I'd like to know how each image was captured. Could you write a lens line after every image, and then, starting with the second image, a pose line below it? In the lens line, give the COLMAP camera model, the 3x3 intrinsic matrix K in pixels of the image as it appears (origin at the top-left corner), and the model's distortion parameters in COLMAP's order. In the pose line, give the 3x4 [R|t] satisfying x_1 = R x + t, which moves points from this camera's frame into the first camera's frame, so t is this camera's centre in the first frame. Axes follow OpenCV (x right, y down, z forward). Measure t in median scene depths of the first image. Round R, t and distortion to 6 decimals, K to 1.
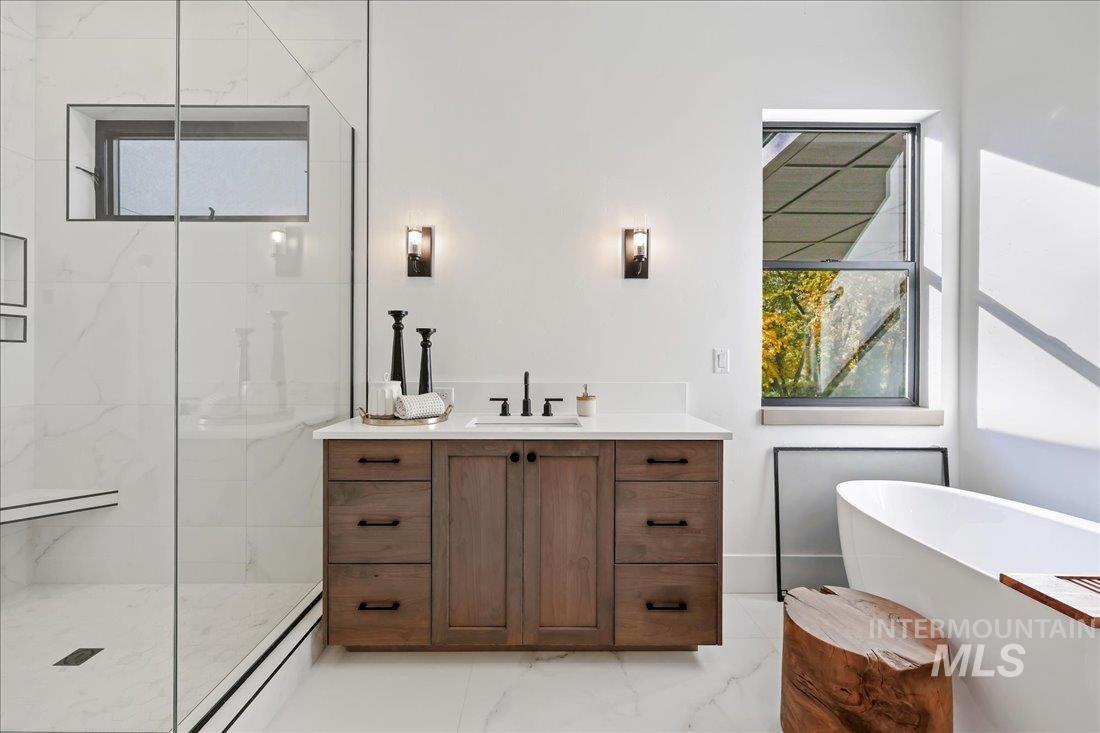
lens RADIAL K [[452.8, 0, 548.2], [0, 452.8, 357.1], [0, 0, 1]] dist [0.000206, 0.000411]
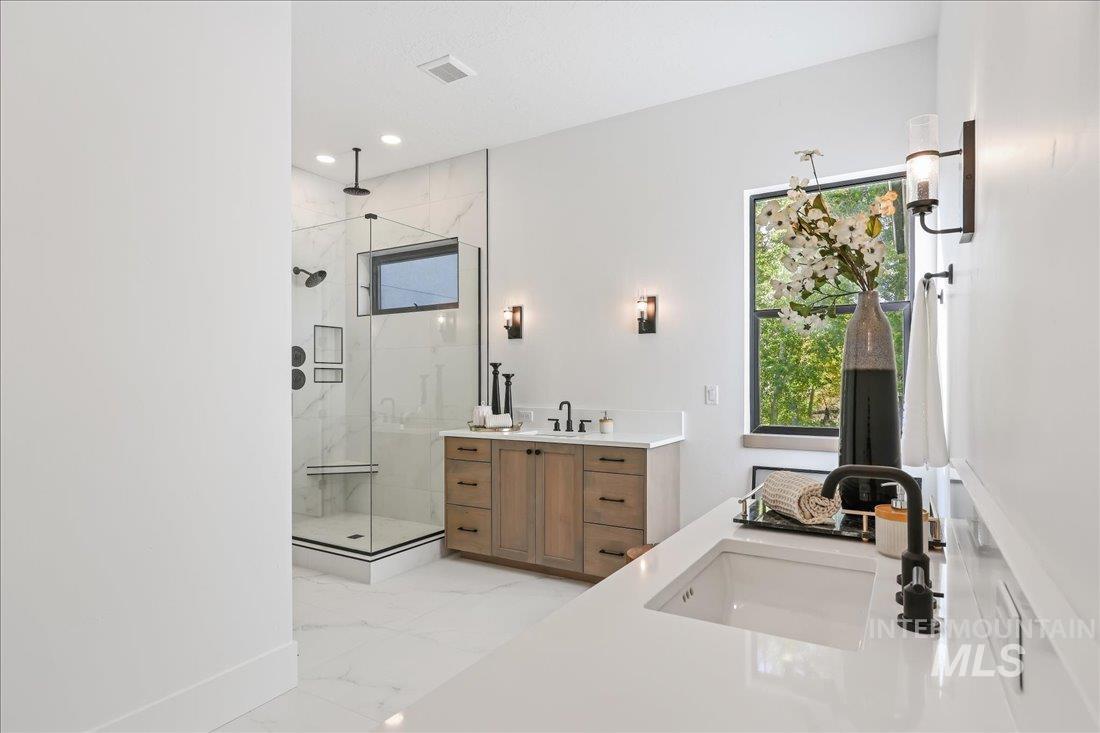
lens RADIAL K [[499.2, 0, 537.5], [0, 499.2, 384.4], [0, 0, 1]] dist [0.000000, 0.000008]
pose [[0.868420, -0.002855, -0.495821, 0.754034], [0.002963, 0.999995, -0.000570, -0.025649], [0.495821, -0.000974, 0.868424, -0.522428]]
